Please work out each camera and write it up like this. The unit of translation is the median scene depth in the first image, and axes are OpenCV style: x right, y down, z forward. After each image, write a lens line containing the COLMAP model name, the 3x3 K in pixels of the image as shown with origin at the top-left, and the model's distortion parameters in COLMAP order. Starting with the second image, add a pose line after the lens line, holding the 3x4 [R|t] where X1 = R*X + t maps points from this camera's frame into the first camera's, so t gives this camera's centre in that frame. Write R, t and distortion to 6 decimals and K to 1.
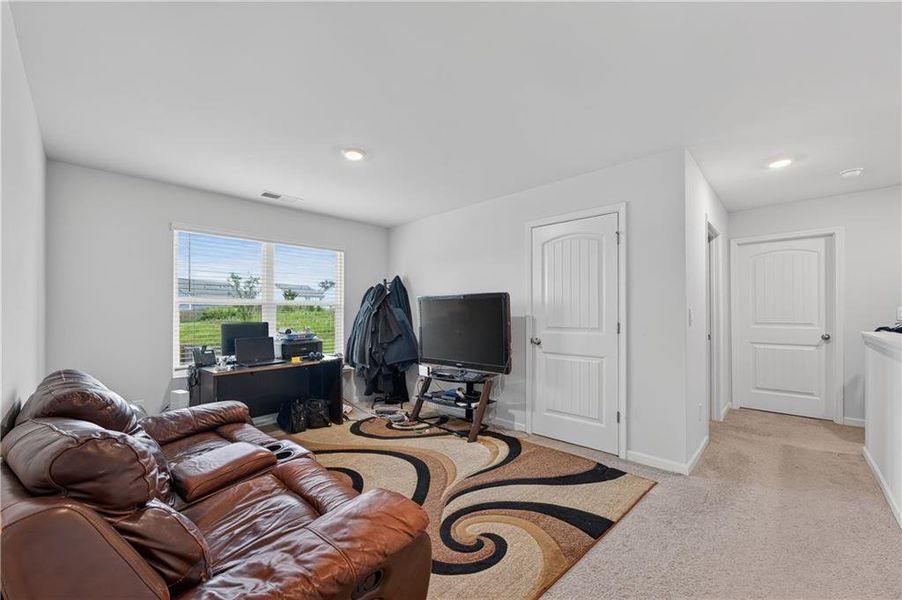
lens RADIAL K [[352.9, 0, 446.8], [0, 352.9, 305.6], [0, 0, 1]] dist [-0.000525, 0.000271]
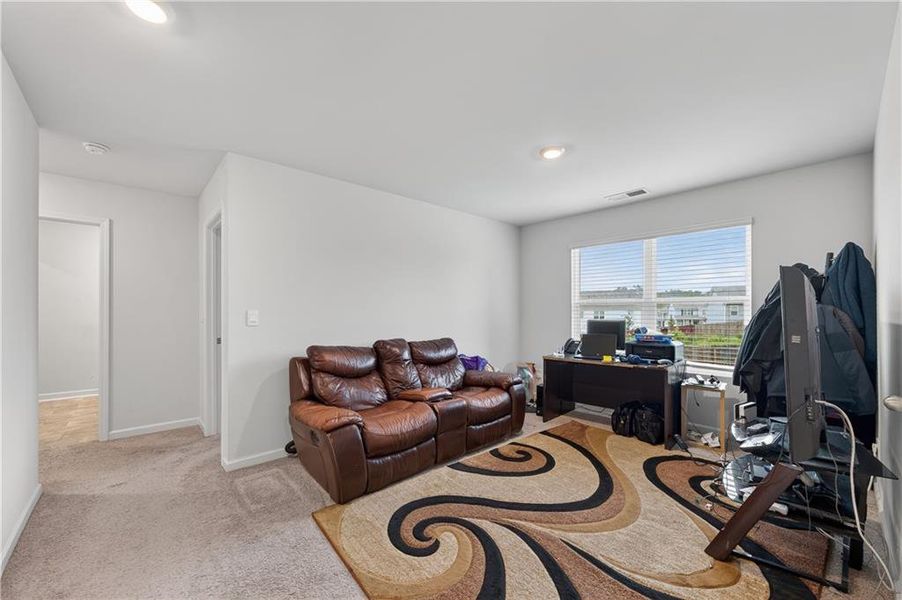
lens RADIAL K [[352.7, 0, 449.1], [0, 352.7, 309.0], [0, 0, 1]] dist [-0.004891, 0.000150]
pose [[-0.060024, -0.006171, -0.998178, 0.598902], [0.021420, 0.999743, -0.007469, 0.009943], [0.997967, -0.021829, -0.059877, 0.618280]]
